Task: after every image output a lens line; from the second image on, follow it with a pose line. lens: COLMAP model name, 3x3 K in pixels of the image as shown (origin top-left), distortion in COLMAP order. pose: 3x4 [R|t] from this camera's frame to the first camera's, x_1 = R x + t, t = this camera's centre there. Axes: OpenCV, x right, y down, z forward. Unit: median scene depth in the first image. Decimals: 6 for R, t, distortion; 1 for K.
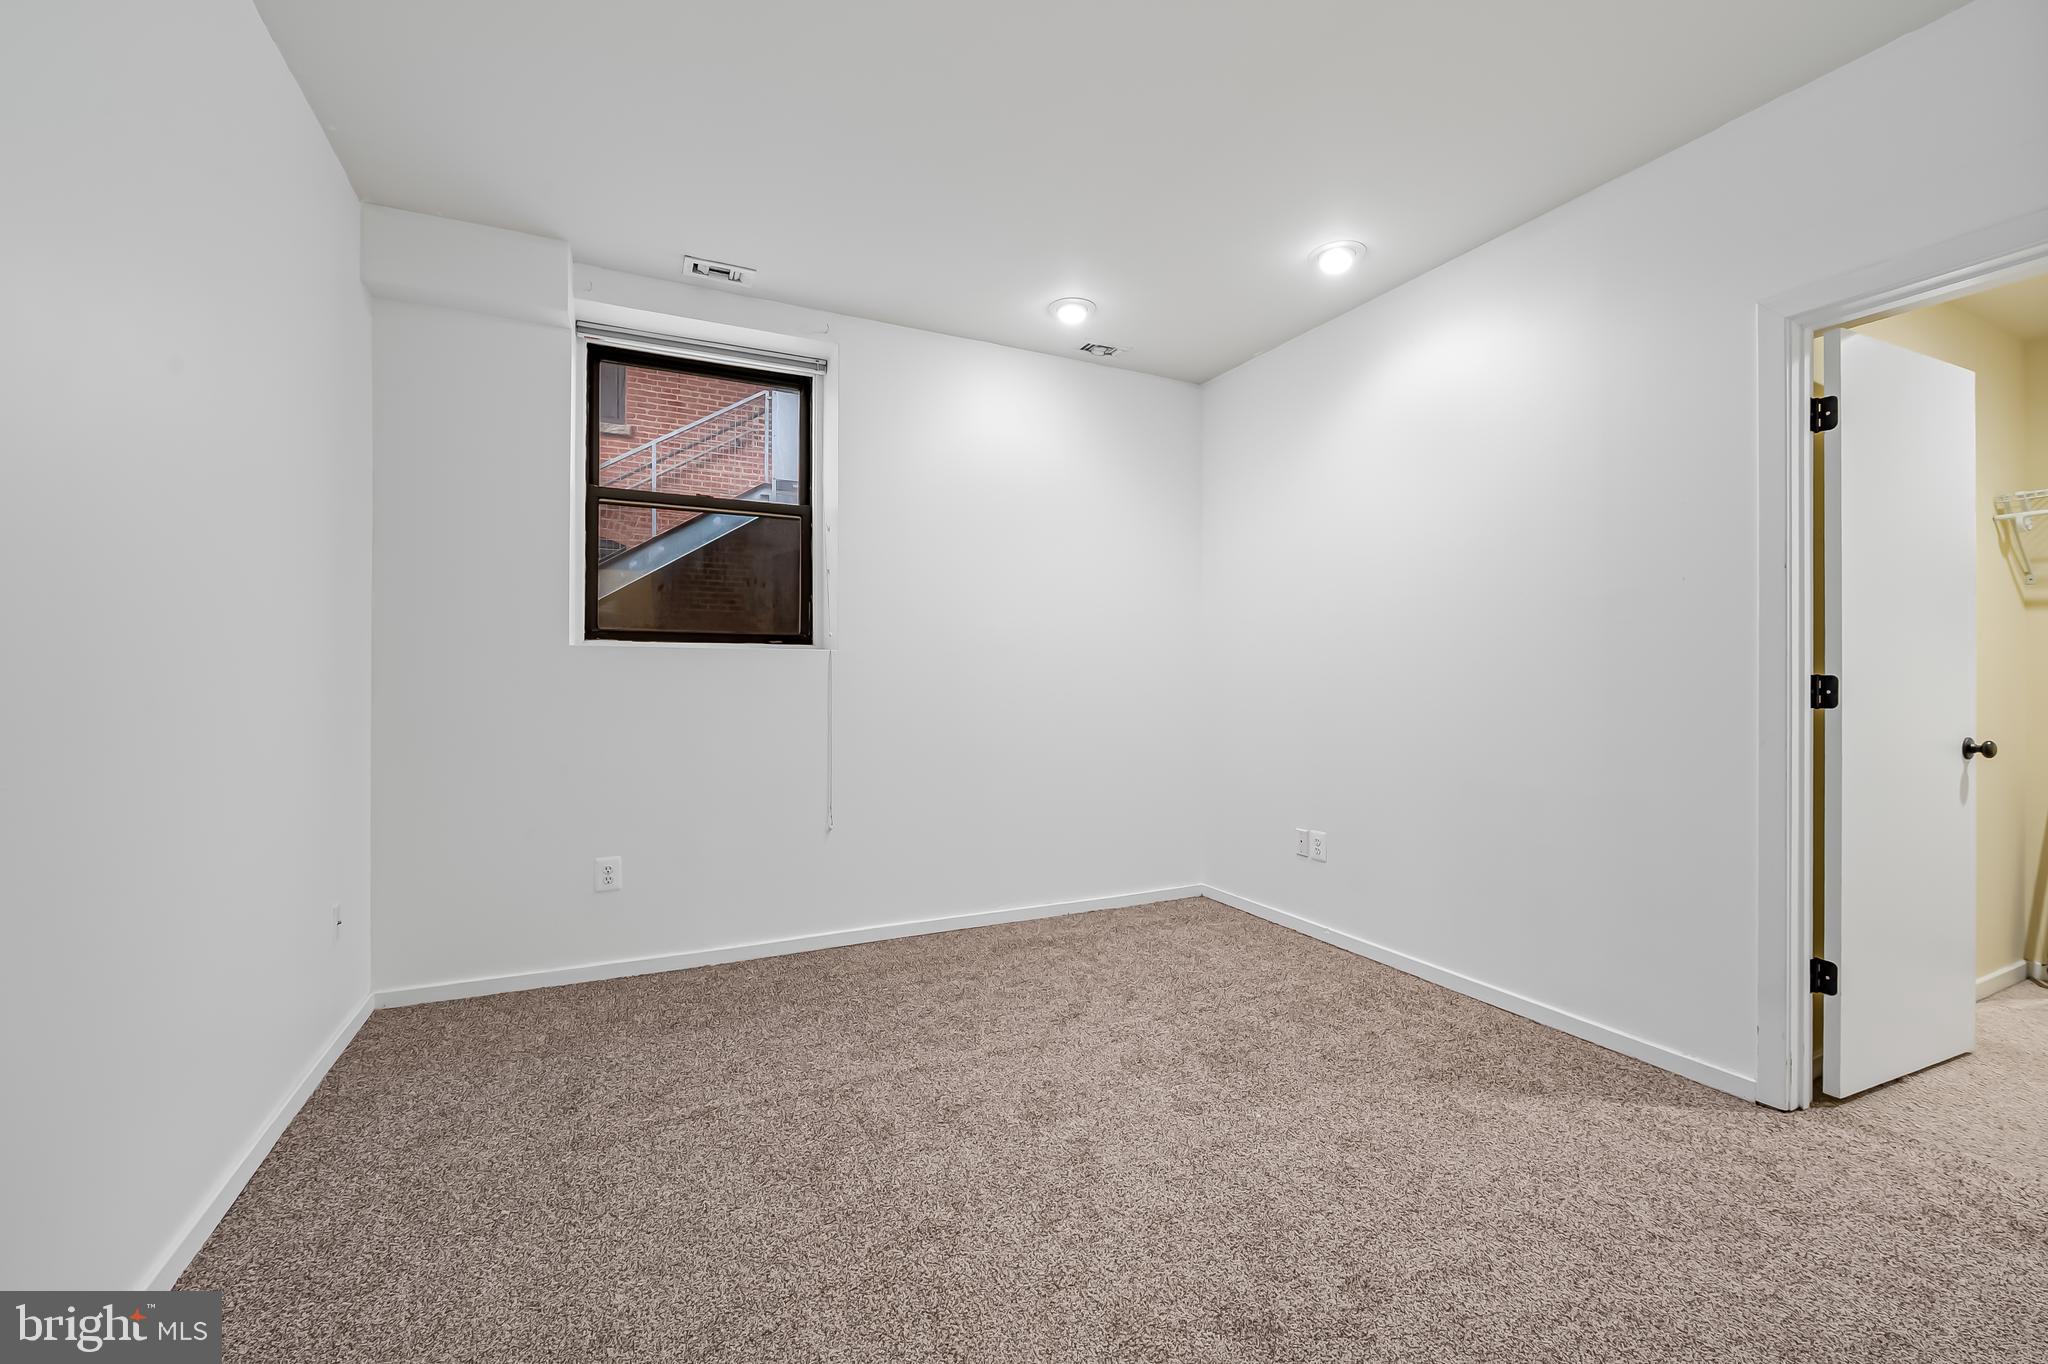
lens RADIAL K [[814.8, 0, 1024.4], [0, 814.8, 671.6], [0, 0, 1]] dist [-0.000279, -0.003335]
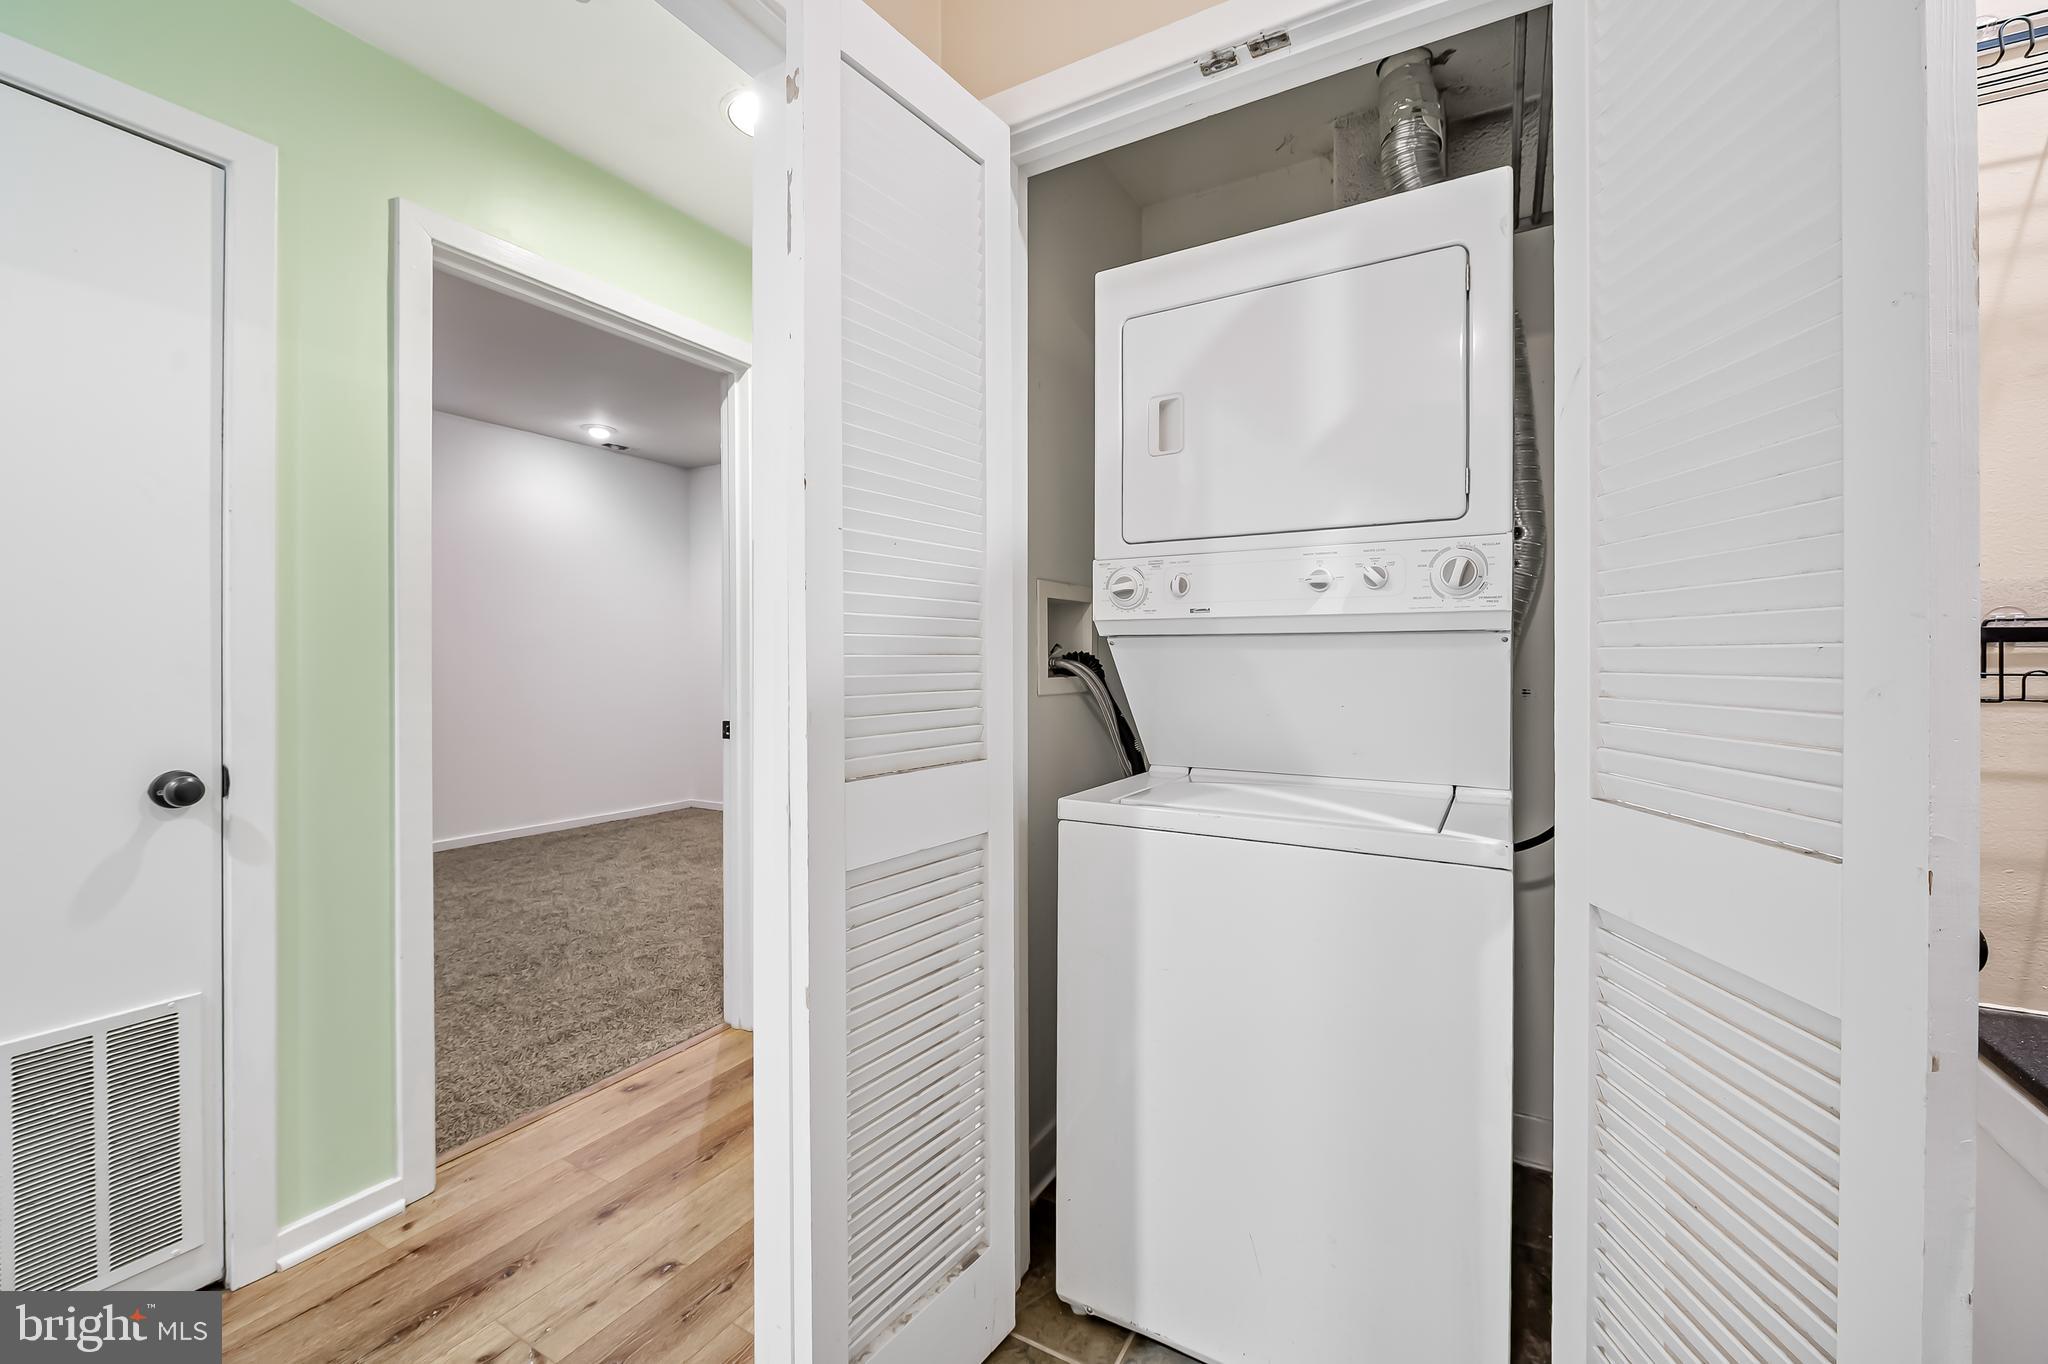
lens RADIAL K [[814.8, 0, 1024.4], [0, 814.8, 671.6], [0, 0, 1]] dist [-0.000279, -0.003335]
pose [[0.829692, -0.007621, 0.558170, -0.154223], [-0.000786, 0.999890, 0.014820, -0.000370], [-0.558221, -0.012735, 0.829595, -0.831611]]
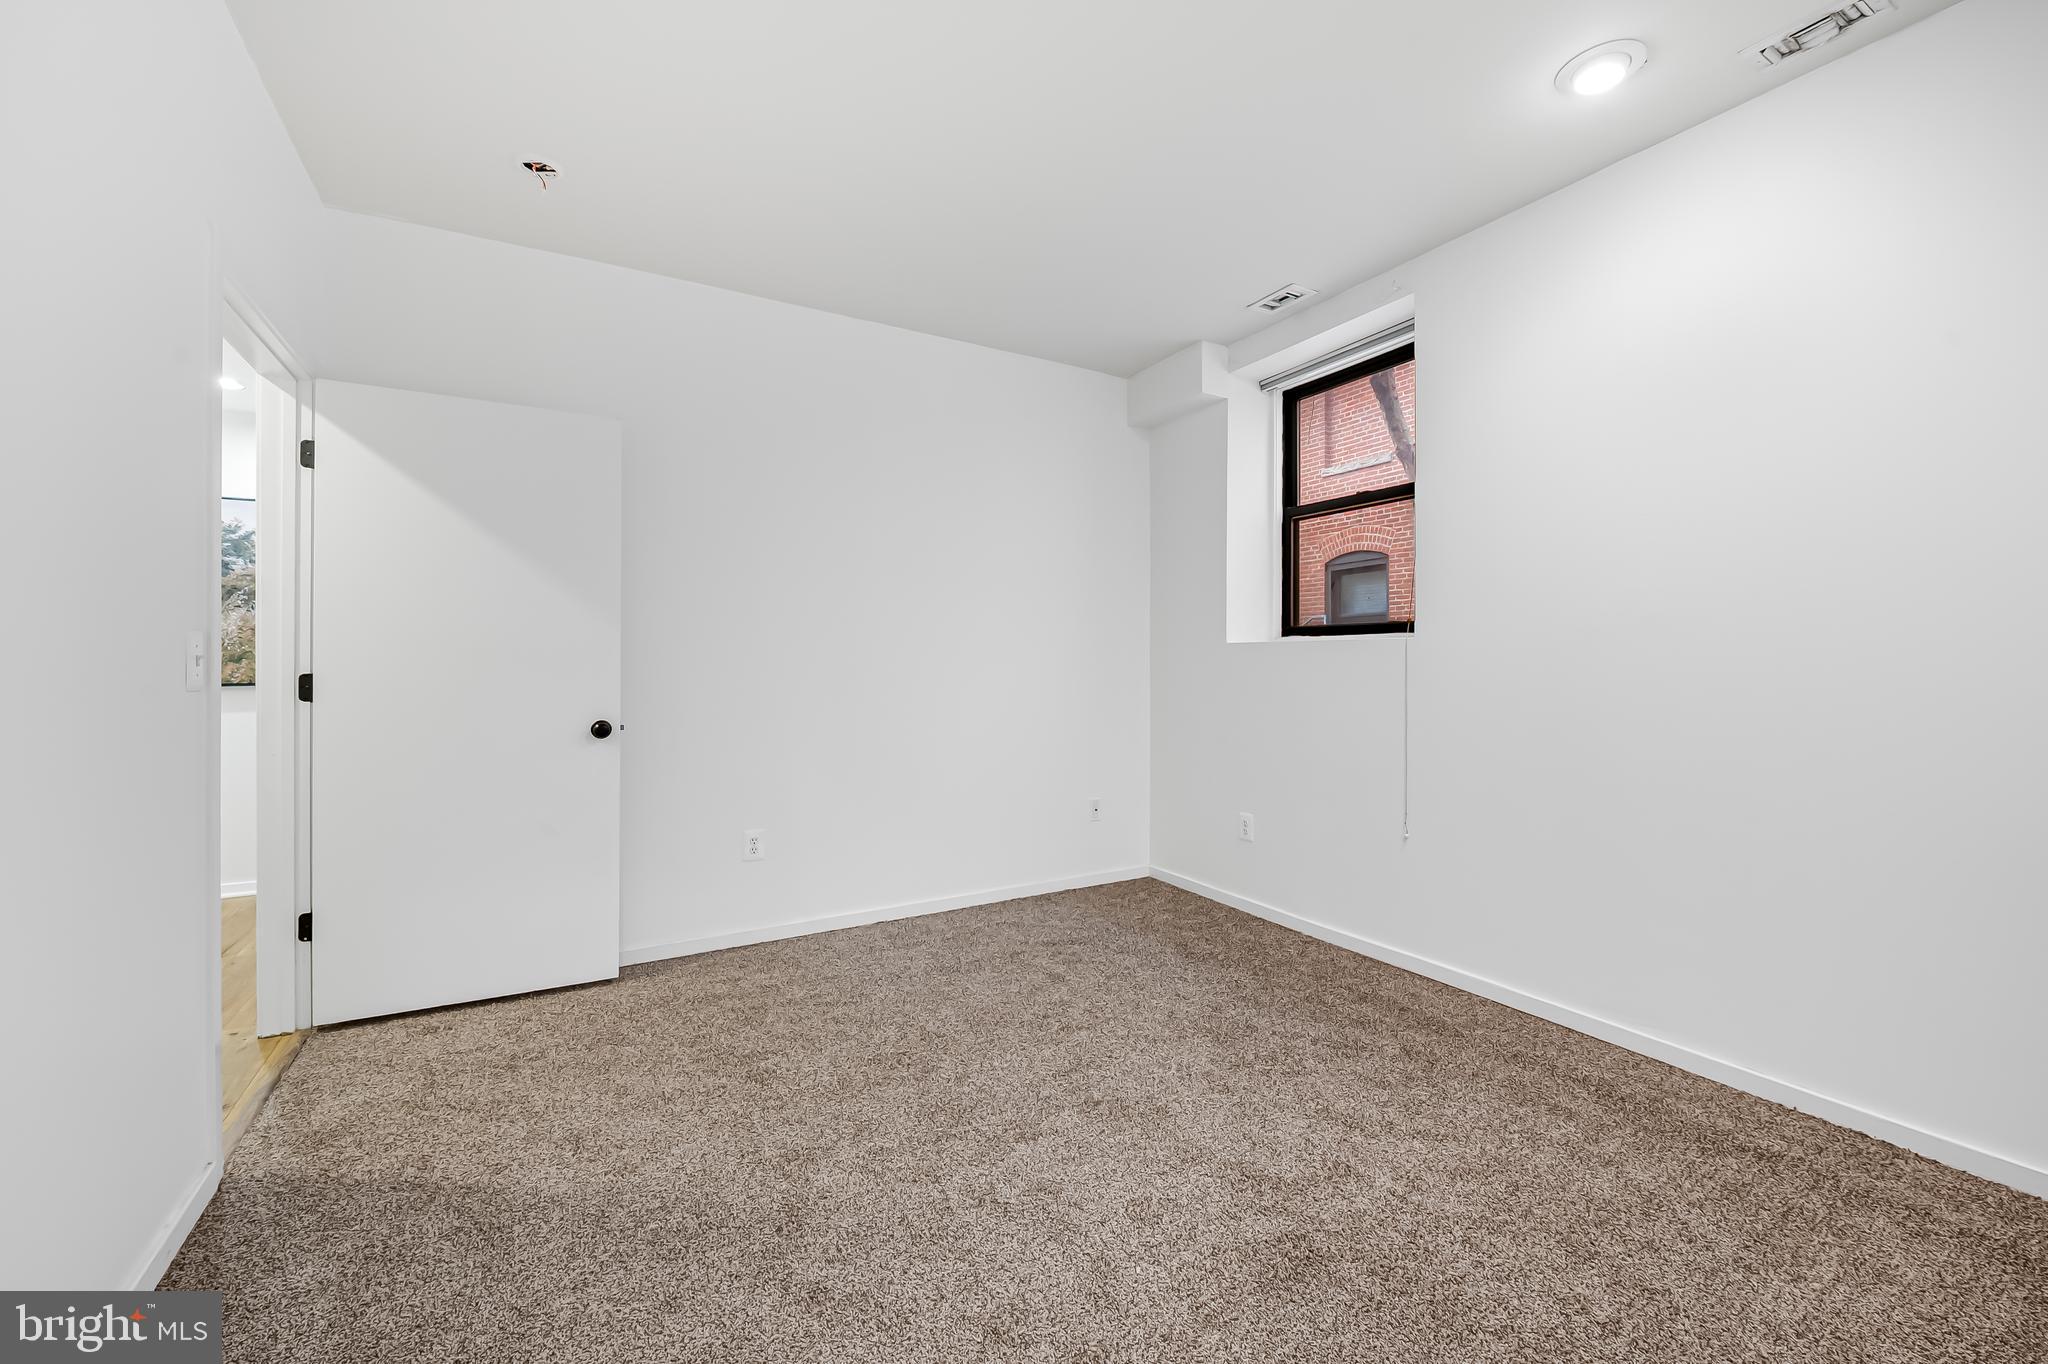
lens RADIAL K [[799.1, 0, 1034.3], [0, 799.1, 659.3], [0, 0, 1]] dist [-0.002901, -0.000302]
pose [[0.099112, -0.008830, -0.995037, 0.664690], [0.004954, 0.999953, -0.008380, 0.002968], [0.995064, -0.004099, 0.099151, 0.560985]]
